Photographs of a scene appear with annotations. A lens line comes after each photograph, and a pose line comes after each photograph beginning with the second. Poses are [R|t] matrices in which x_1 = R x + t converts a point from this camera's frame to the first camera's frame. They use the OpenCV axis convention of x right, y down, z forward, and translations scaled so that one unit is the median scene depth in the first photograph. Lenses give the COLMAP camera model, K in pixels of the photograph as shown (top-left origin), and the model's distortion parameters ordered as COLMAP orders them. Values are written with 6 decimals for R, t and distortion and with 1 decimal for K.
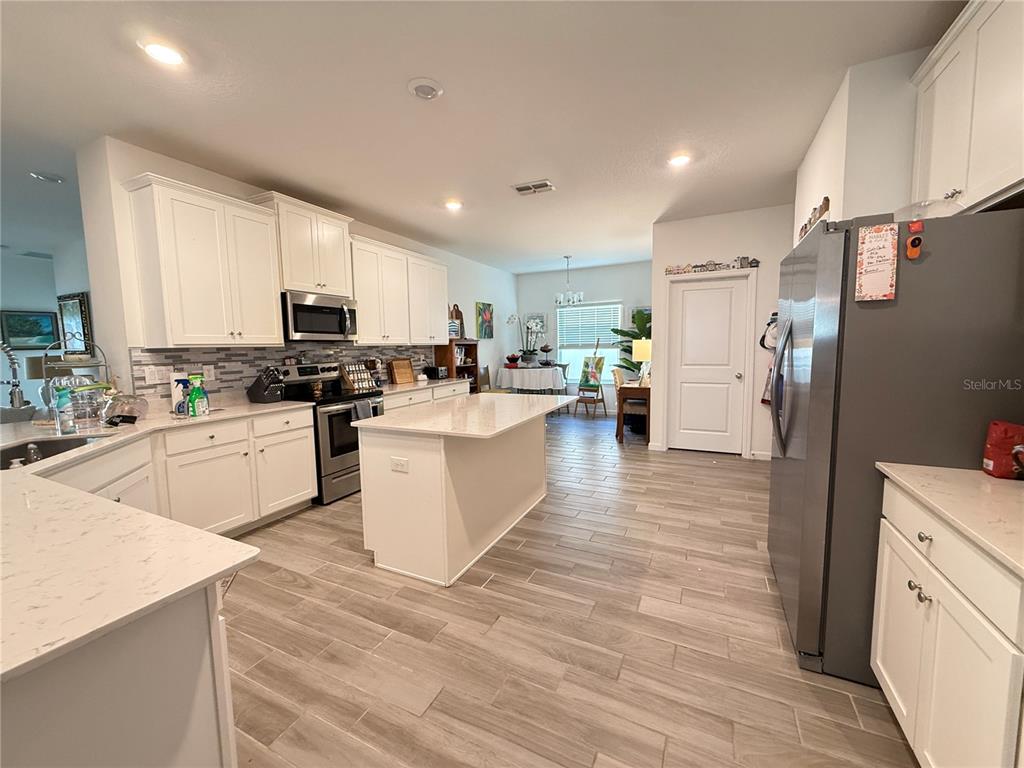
lens RADIAL K [[407.2, 0, 512.5], [0, 407.2, 383.2], [0, 0, 1]] dist [0.001223, 0.000108]
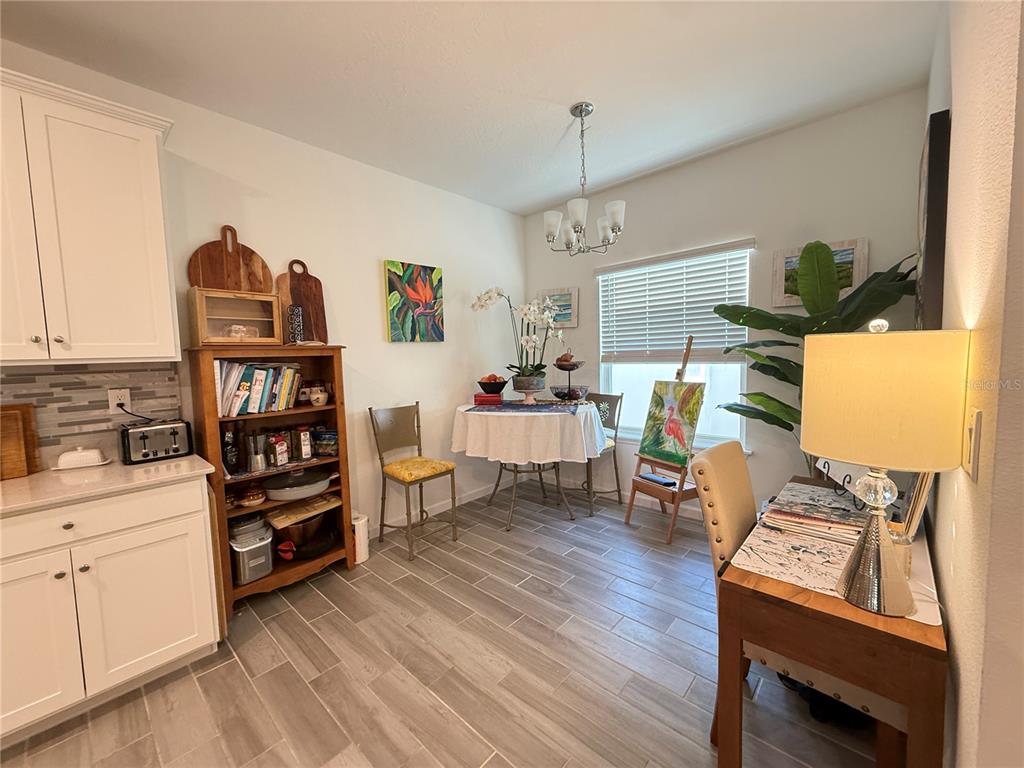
lens RADIAL K [[407.2, 0, 511.1], [0, 407.2, 385.3], [0, 0, 1]] dist [0.001223, 0.000108]
pose [[0.958693, 0.013898, -0.284104, 0.158621], [-0.015750, 0.999867, -0.004237, -0.058294], [0.284007, 0.008537, 0.958784, 0.567787]]
